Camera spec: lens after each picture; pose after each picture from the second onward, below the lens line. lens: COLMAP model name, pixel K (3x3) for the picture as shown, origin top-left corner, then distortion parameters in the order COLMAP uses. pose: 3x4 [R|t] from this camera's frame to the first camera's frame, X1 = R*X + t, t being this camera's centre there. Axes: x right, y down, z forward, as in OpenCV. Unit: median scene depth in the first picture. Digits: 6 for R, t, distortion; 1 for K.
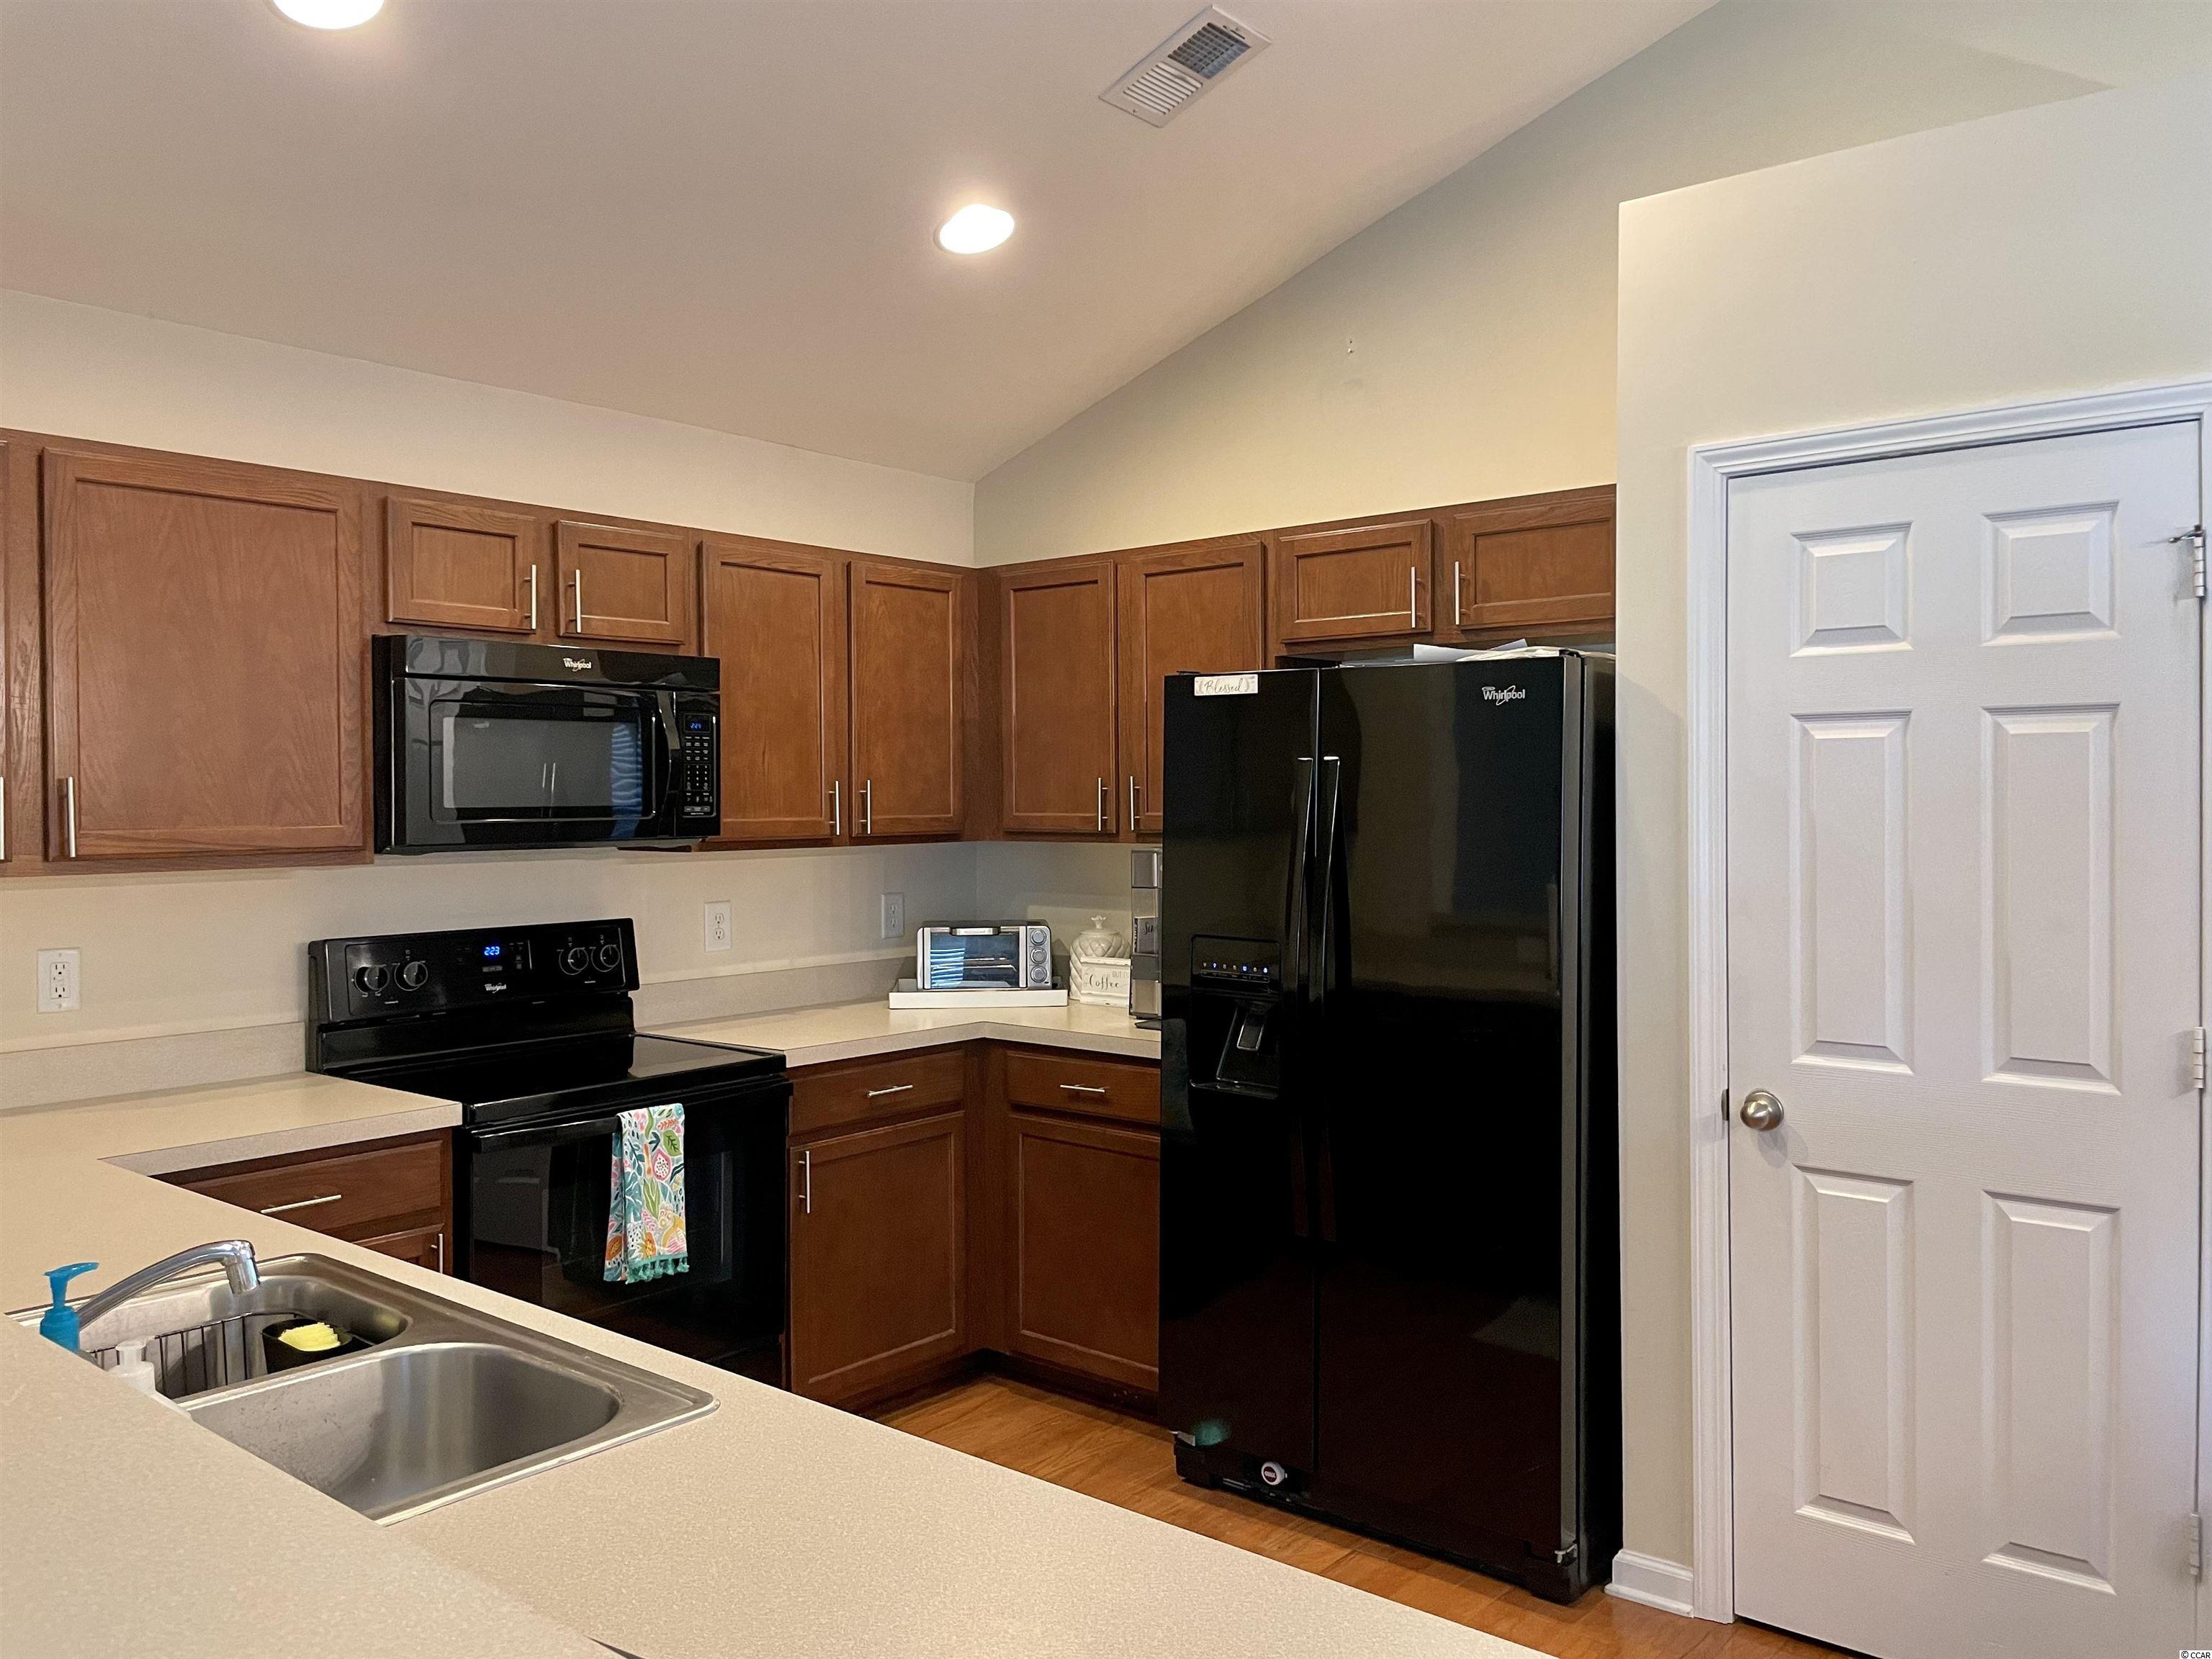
lens RADIAL K [[1681.8, 0, 1096.1], [0, 1681.8, 816.3], [0, 0, 1]] dist [0.088010, -0.120283]
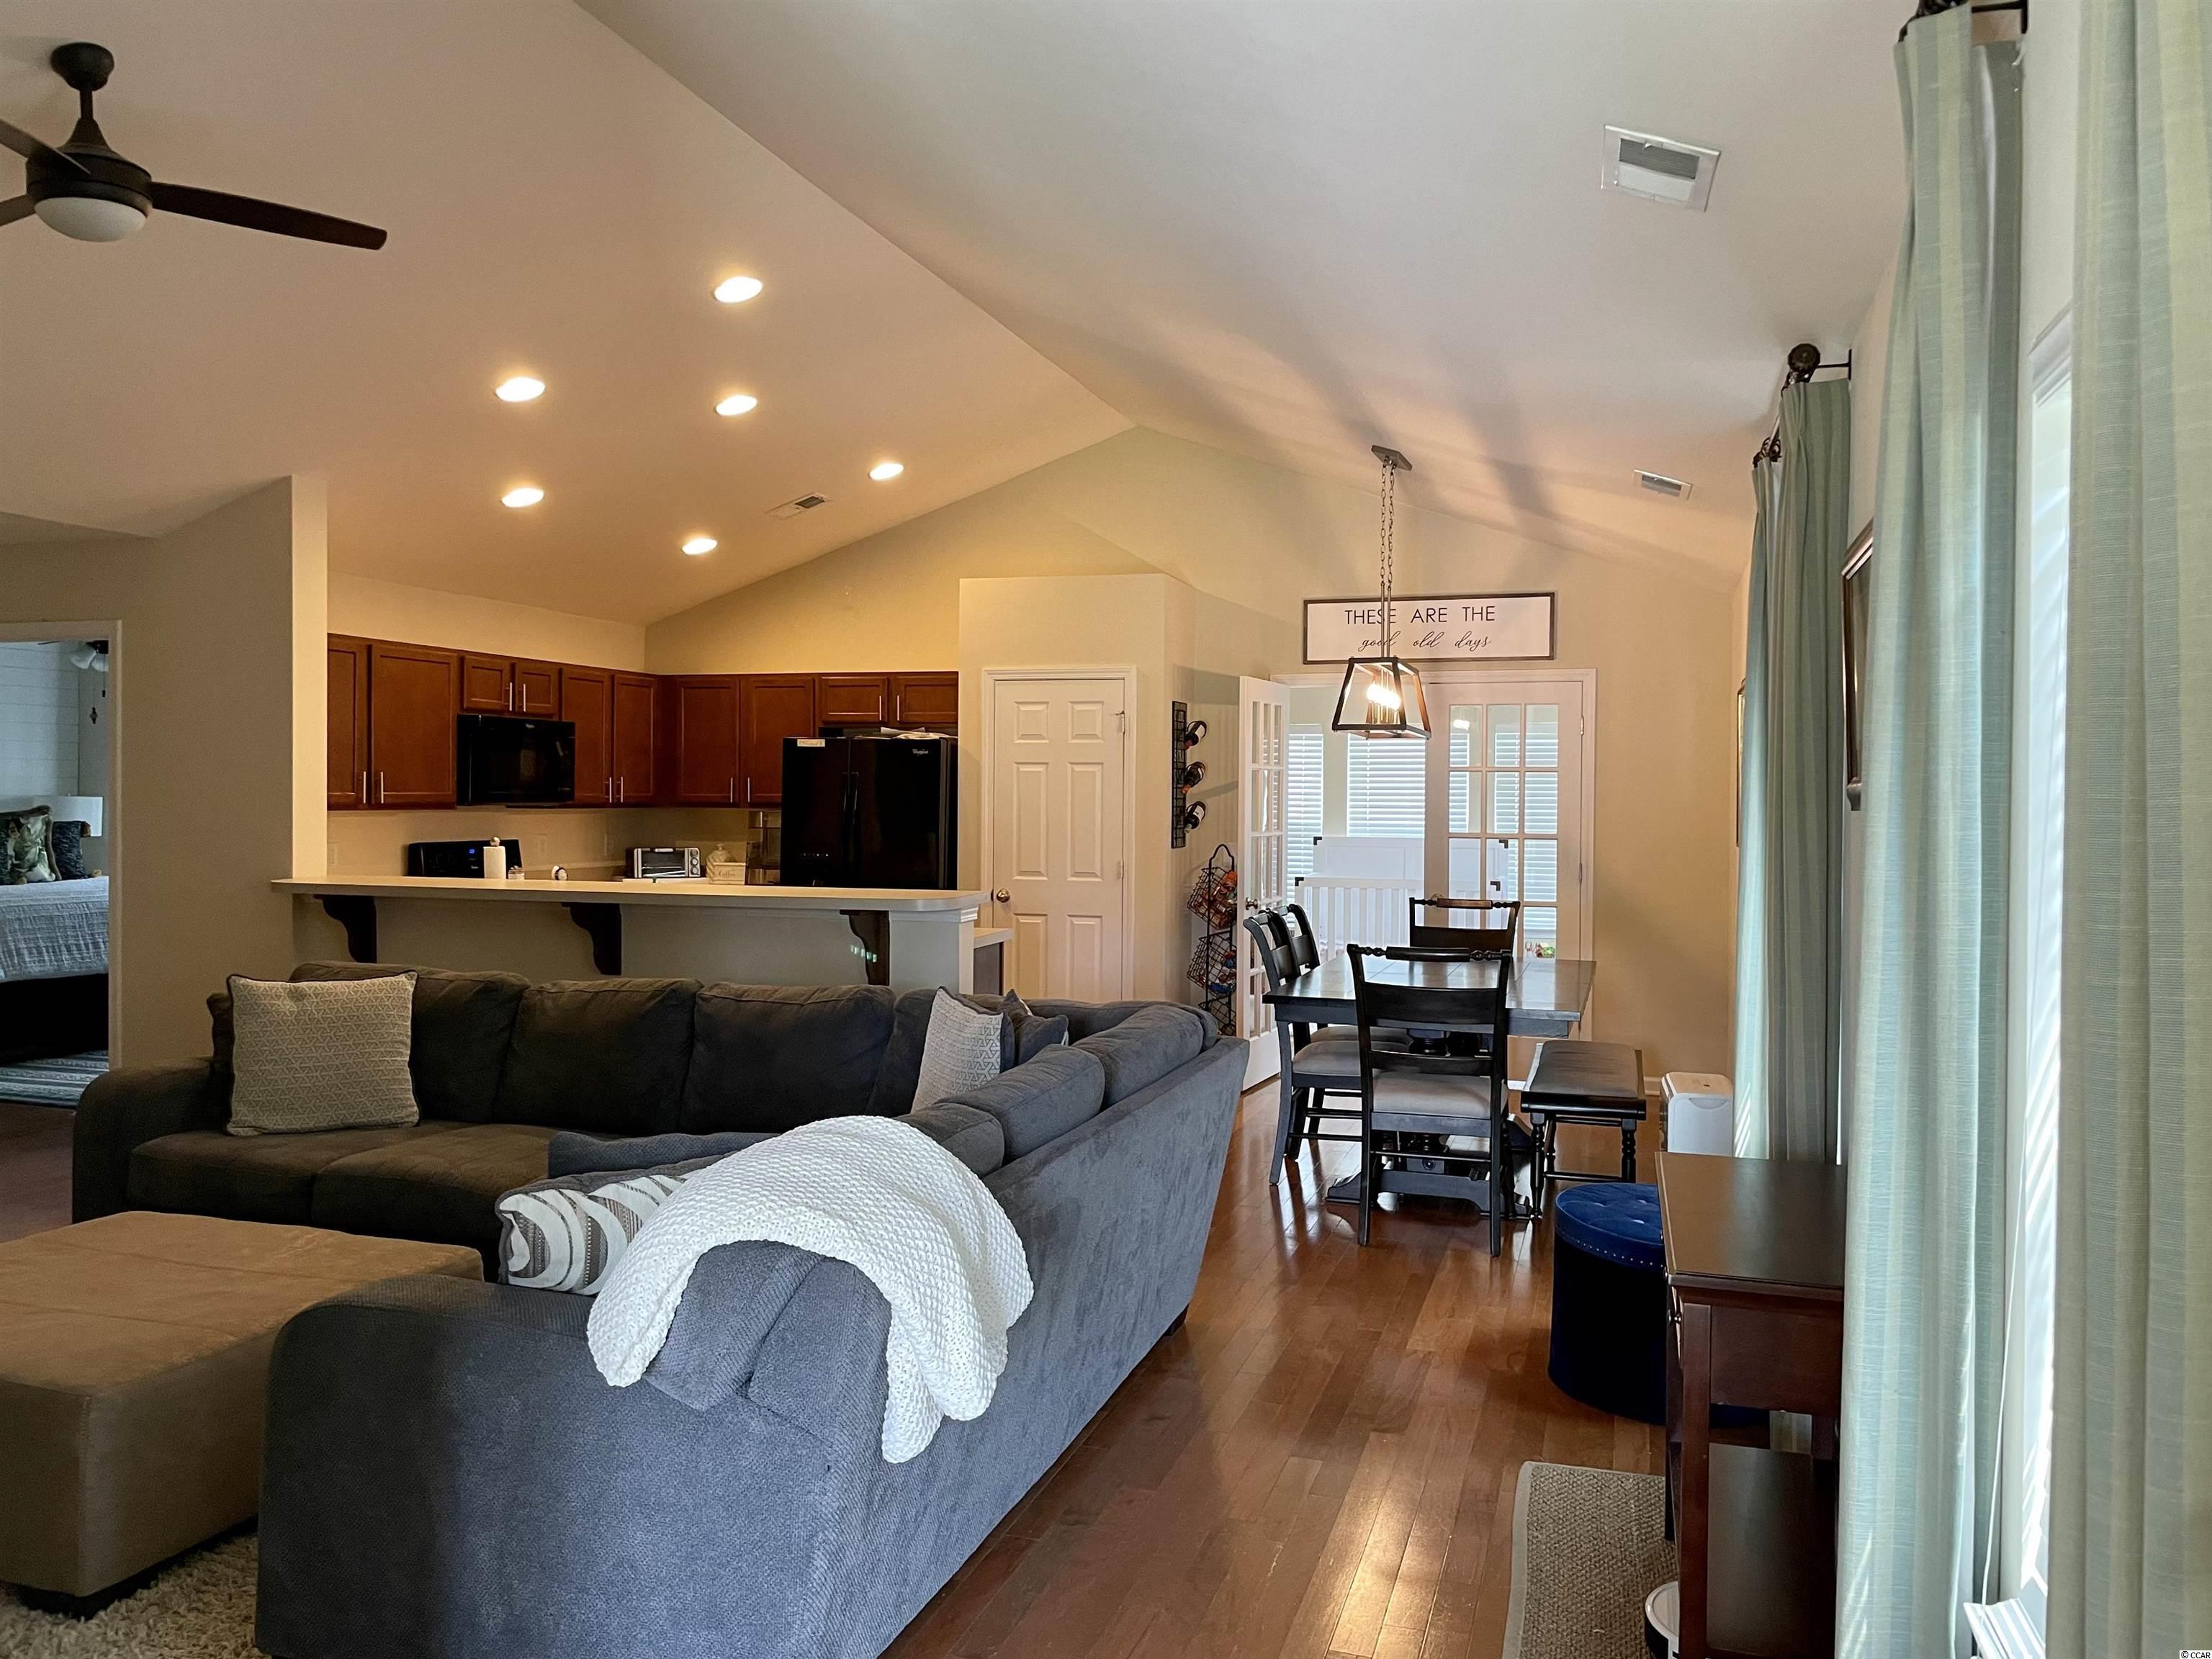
lens RADIAL K [[1681.8, 0, 1105.2], [0, 1681.8, 826.0], [0, 0, 1]] dist [0.088010, -0.120283]
pose [[0.925649, 0.007634, 0.378307, -0.447886], [-0.009231, 0.999954, 0.002409, 0.034770], [-0.378271, -0.005723, 0.925677, -1.438394]]
